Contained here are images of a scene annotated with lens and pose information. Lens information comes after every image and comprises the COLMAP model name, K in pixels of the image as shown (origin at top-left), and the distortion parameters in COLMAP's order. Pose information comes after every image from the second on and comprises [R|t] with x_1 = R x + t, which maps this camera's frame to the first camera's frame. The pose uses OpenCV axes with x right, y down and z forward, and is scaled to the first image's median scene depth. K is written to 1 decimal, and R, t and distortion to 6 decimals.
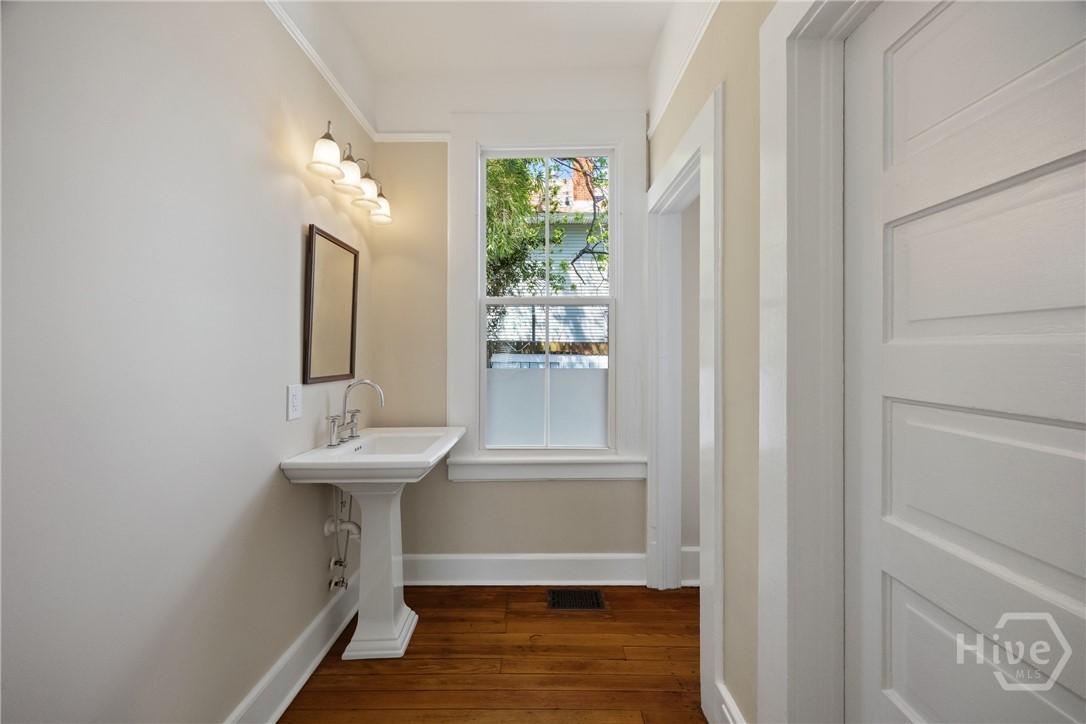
lens RADIAL K [[421.9, 0, 540.4], [0, 421.9, 355.0], [0, 0, 1]] dist [-0.006357, 0.000320]
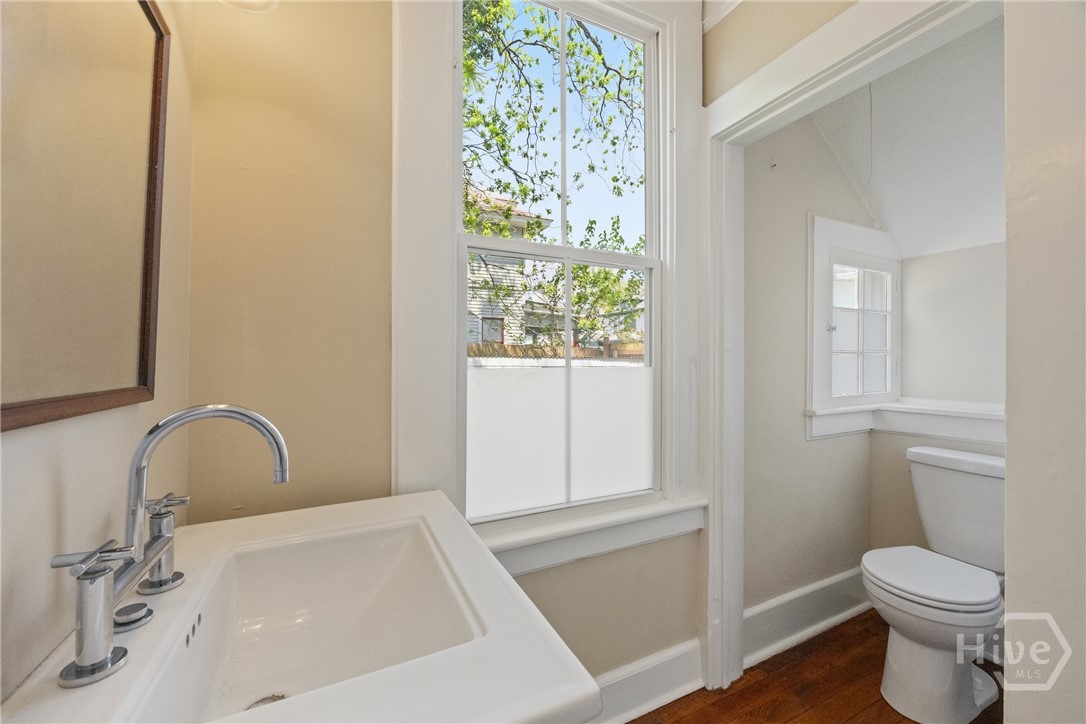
lens RADIAL K [[421.9, 0, 546.1], [0, 421.9, 362.3], [0, 0, 1]] dist [-0.006357, 0.000320]
pose [[0.891834, -0.001823, 0.452360, -0.286805], [0.003393, 0.999991, -0.002658, 0.025215], [-0.452351, 0.003905, 0.891832, 0.516274]]
